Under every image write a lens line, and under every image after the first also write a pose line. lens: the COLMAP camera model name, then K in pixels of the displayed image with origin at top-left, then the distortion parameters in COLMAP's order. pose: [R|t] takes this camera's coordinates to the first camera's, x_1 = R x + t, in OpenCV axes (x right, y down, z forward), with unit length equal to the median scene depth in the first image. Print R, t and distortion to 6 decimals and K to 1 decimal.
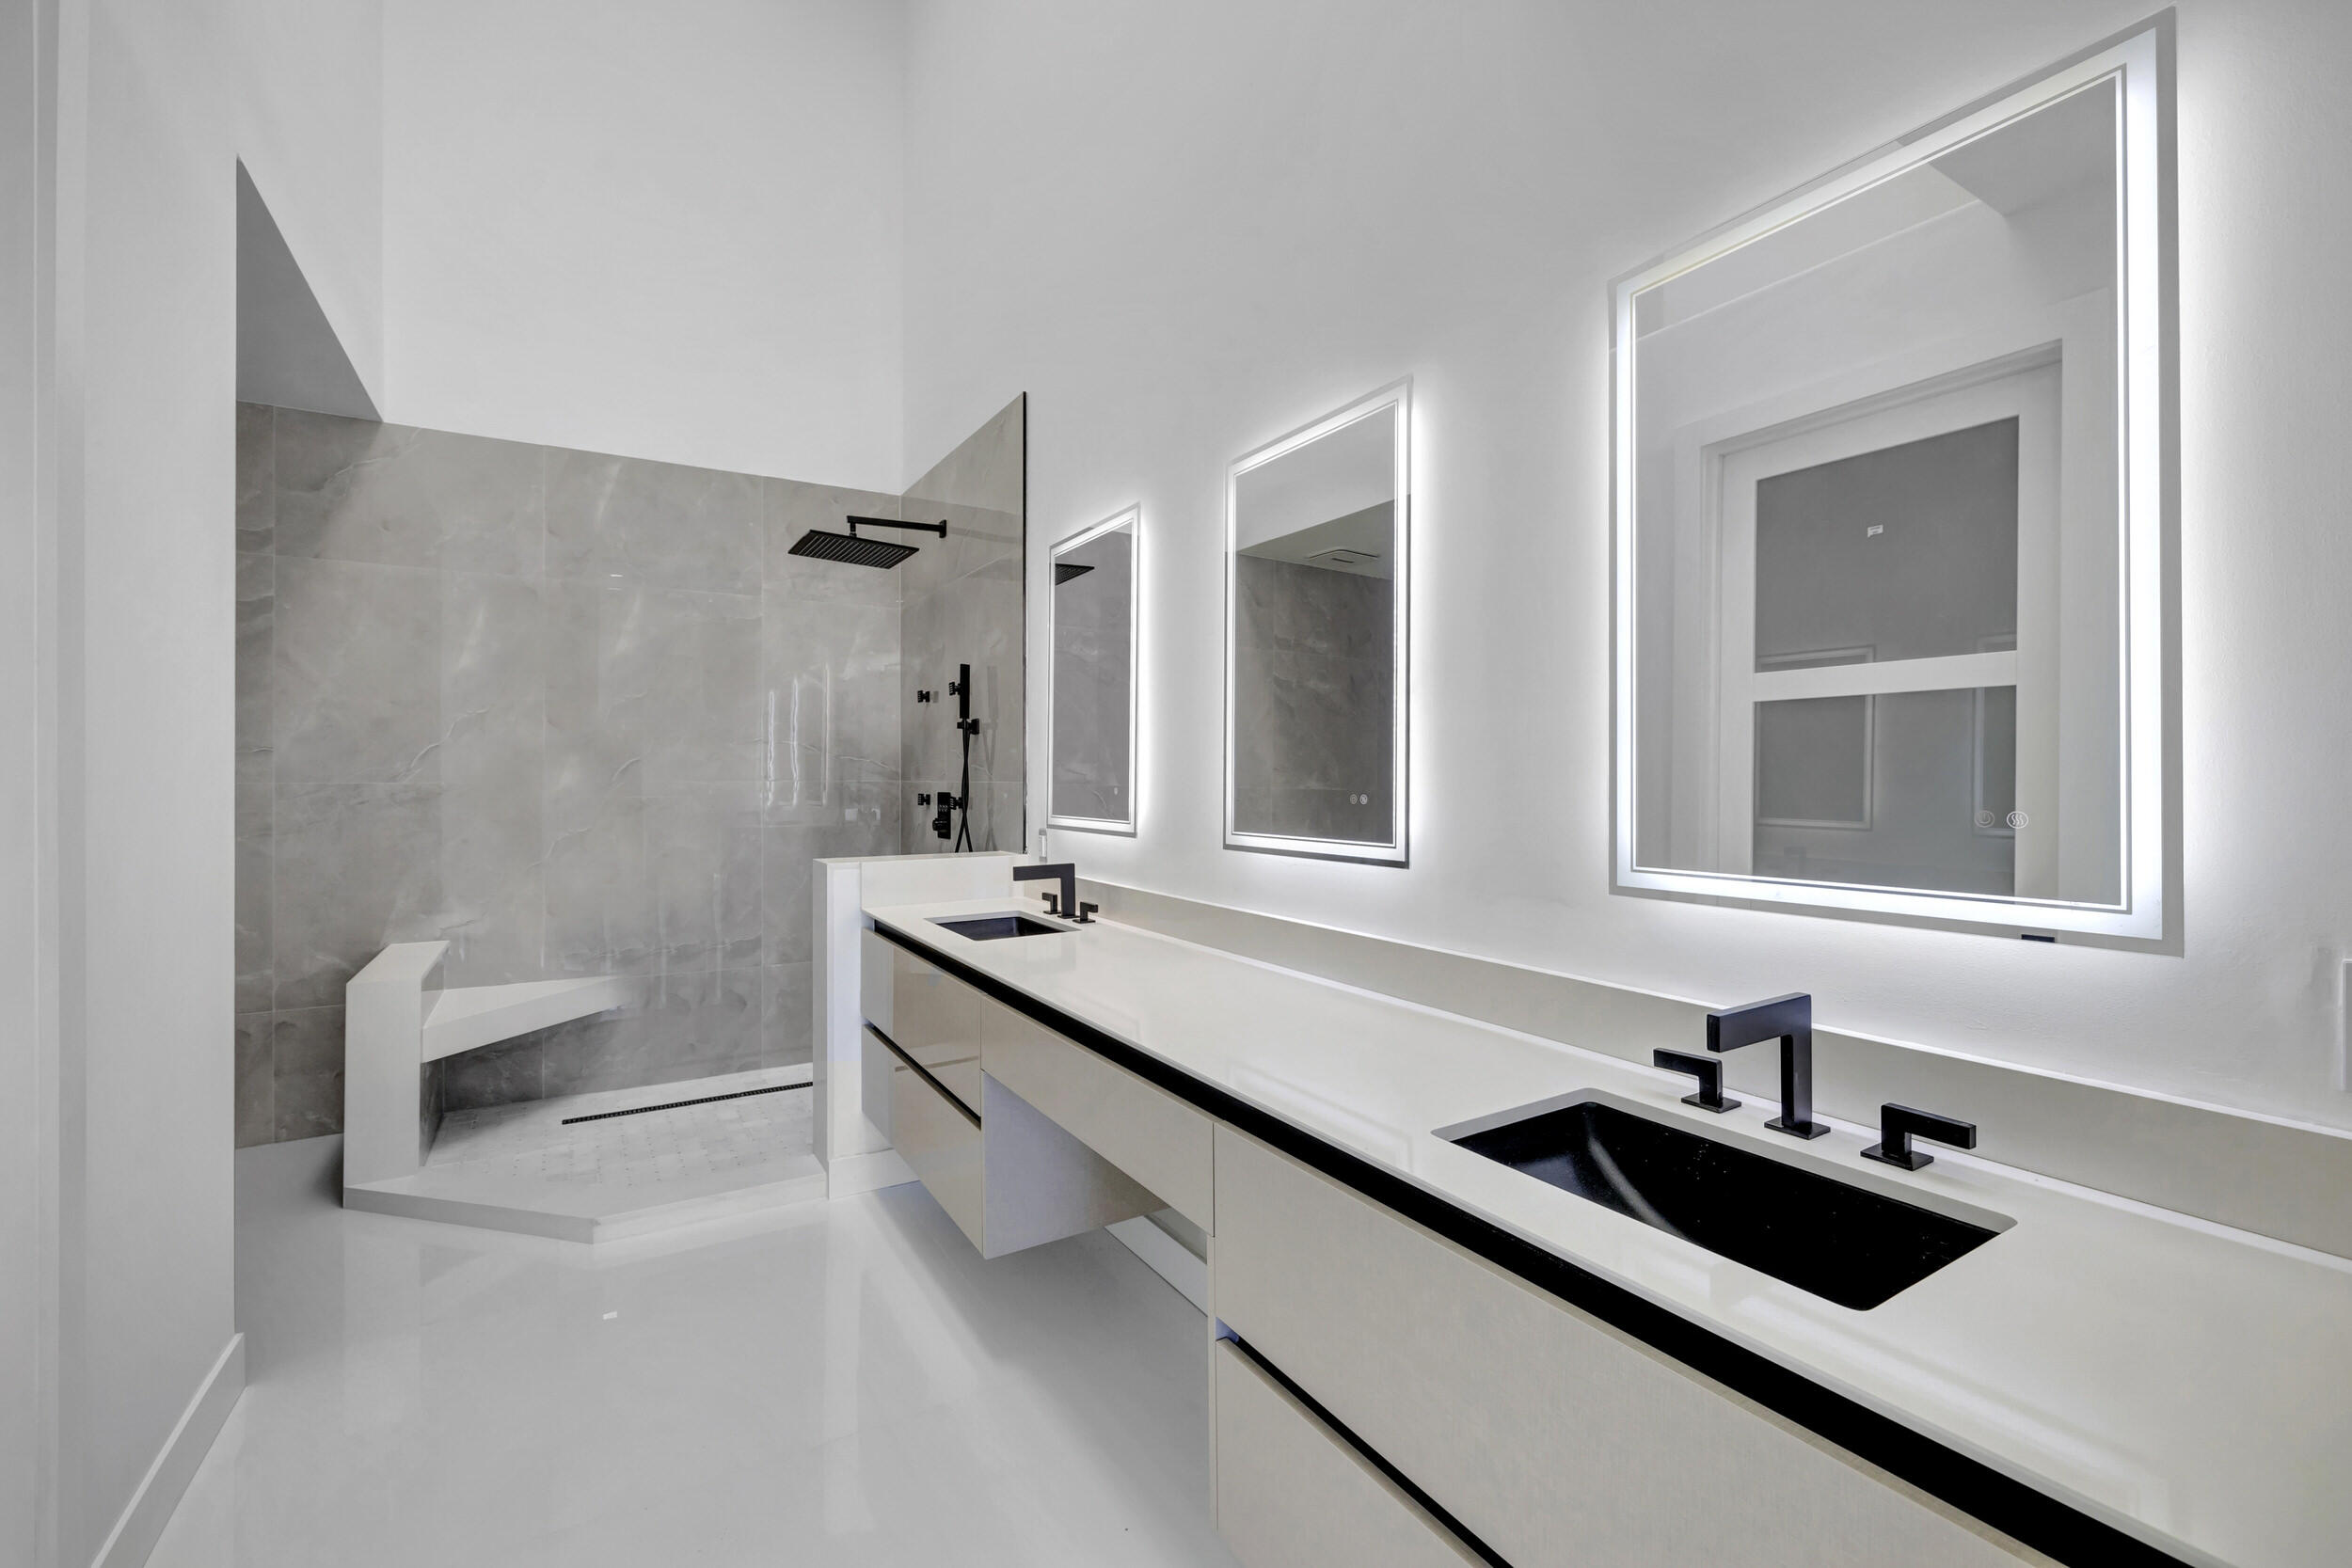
lens RADIAL K [[981.6, 0, 1176.0], [0, 981.6, 784.0], [0, 0, 1]] dist [0.000174, -0.000063]
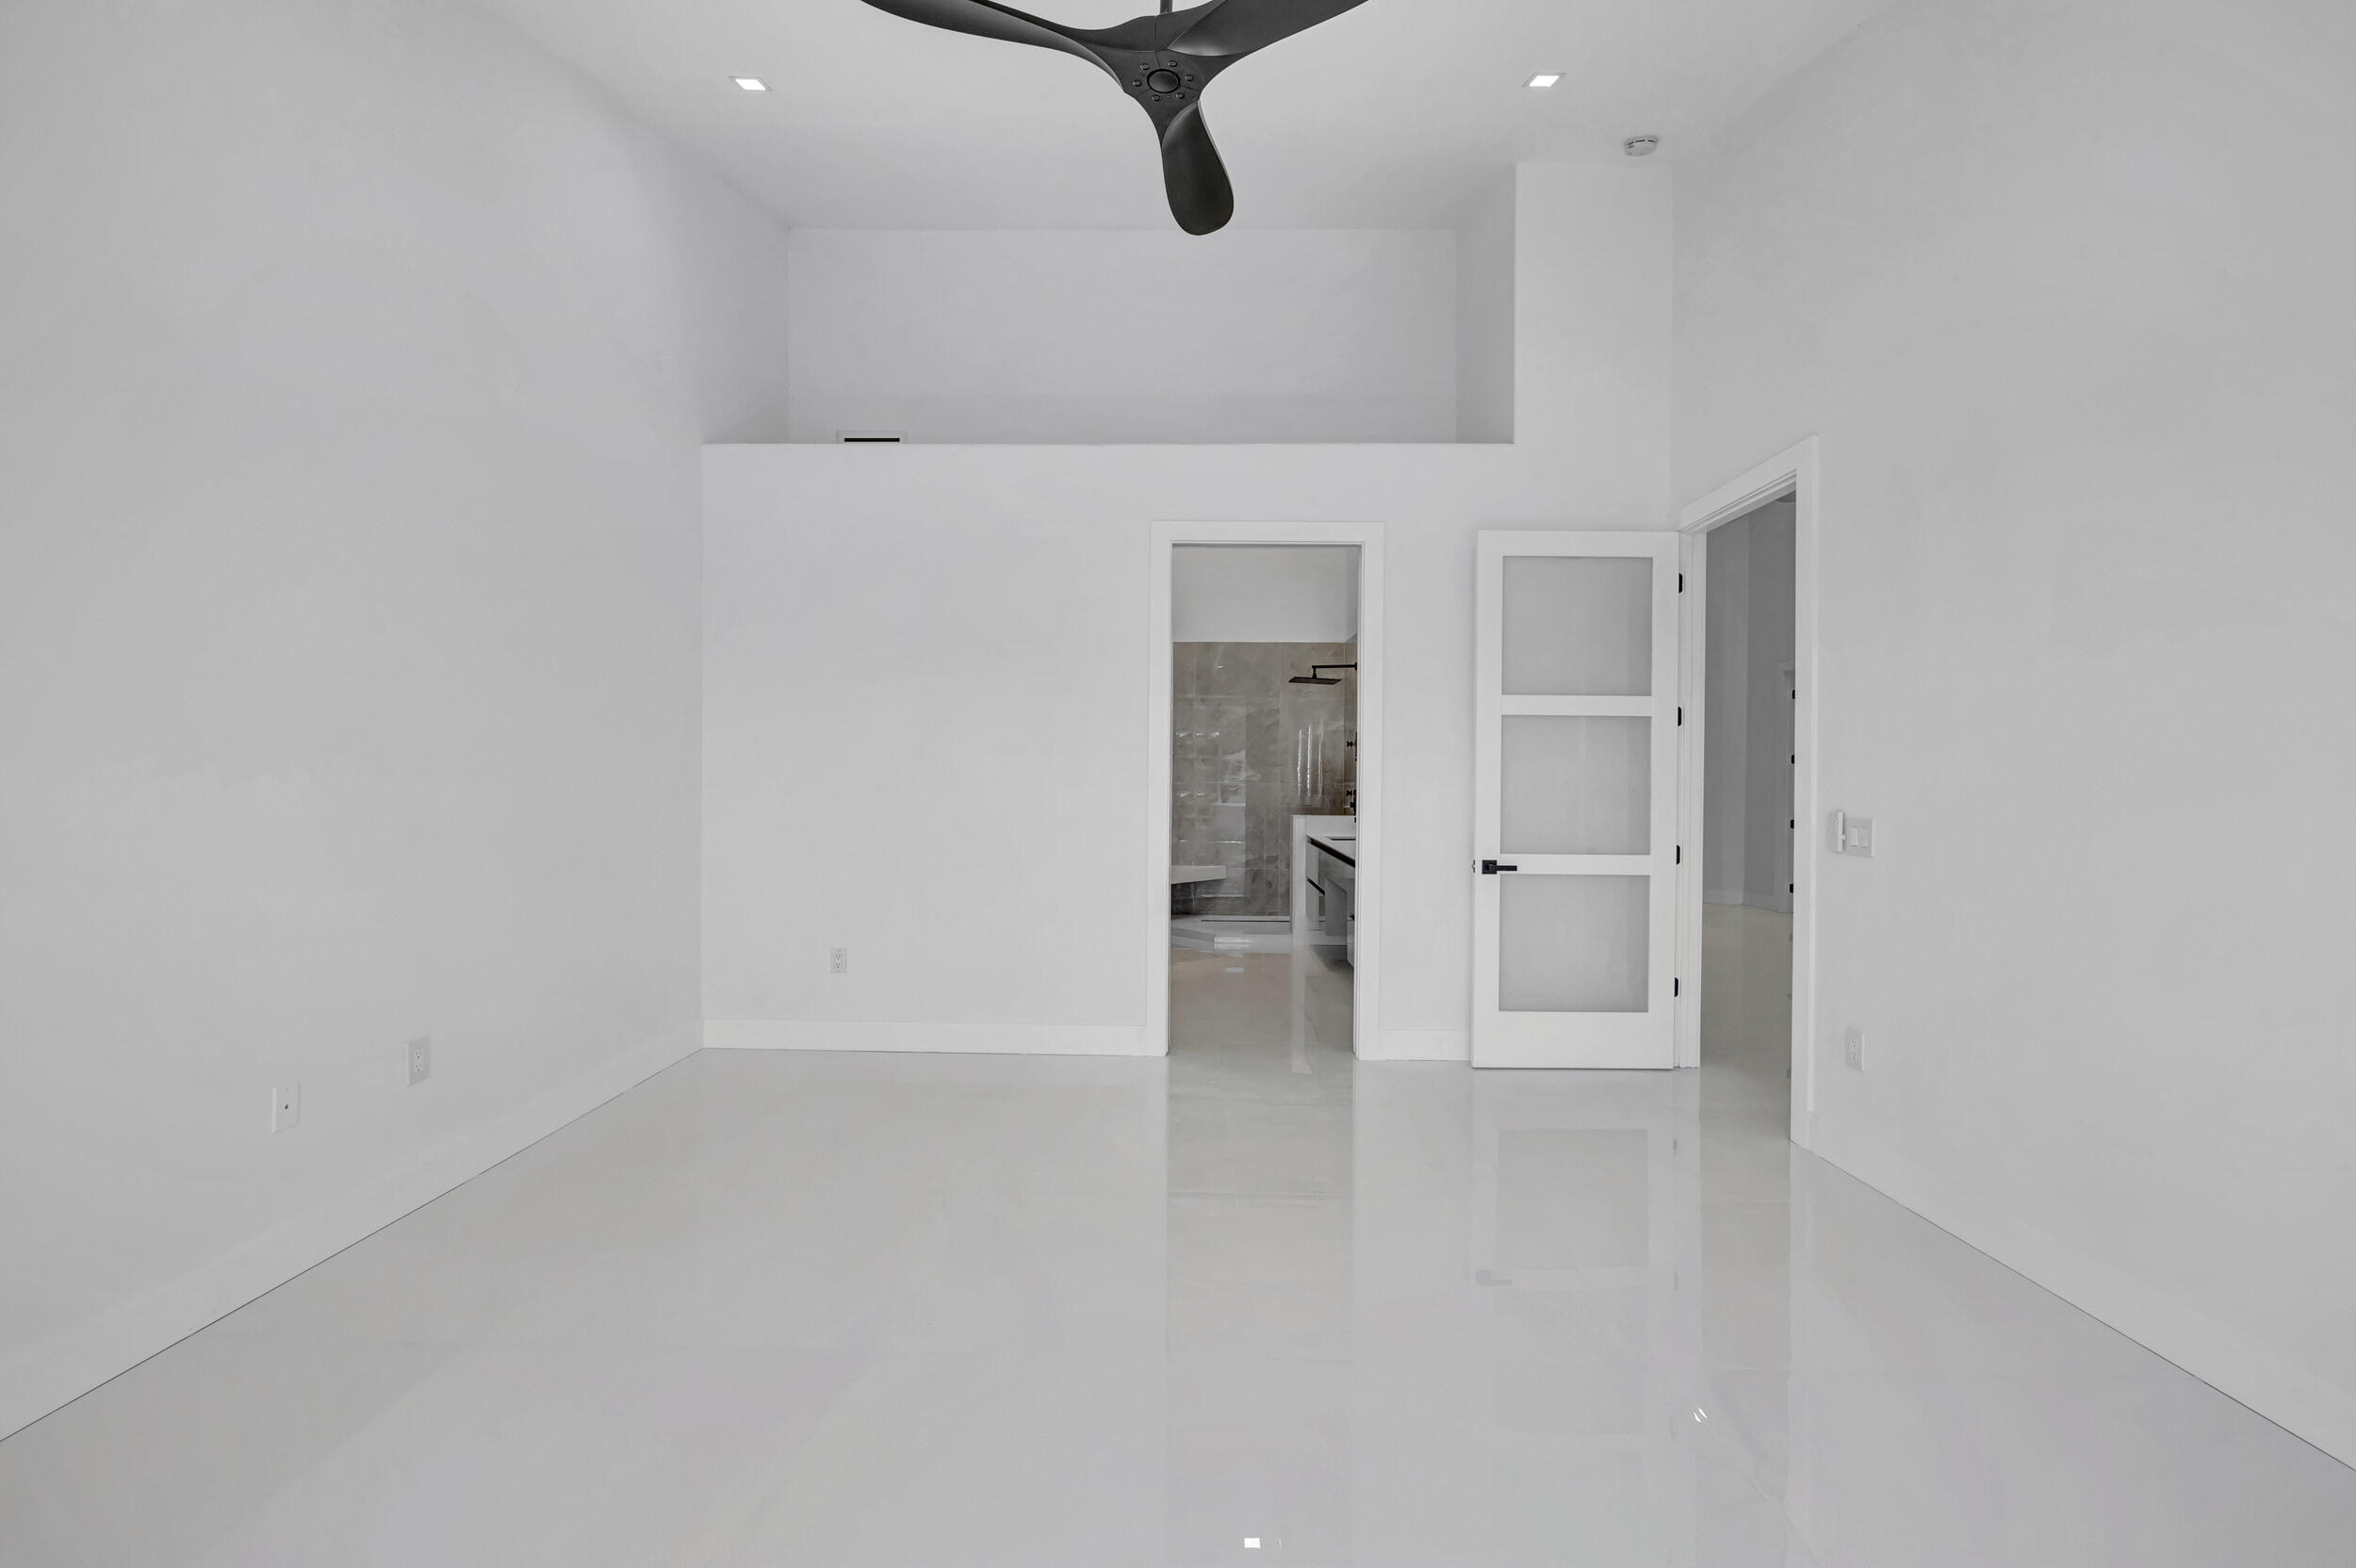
lens RADIAL K [[983.3, 0, 1178.0], [0, 983.3, 784.0], [0, 0, 1]] dist [0.000174, -0.000063]
pose [[0.848846, 0.000281, -0.528640, 0.639276], [-0.001624, 0.999997, -0.002076, 0.002889], [0.528637, 0.002621, 0.848844, -1.148848]]
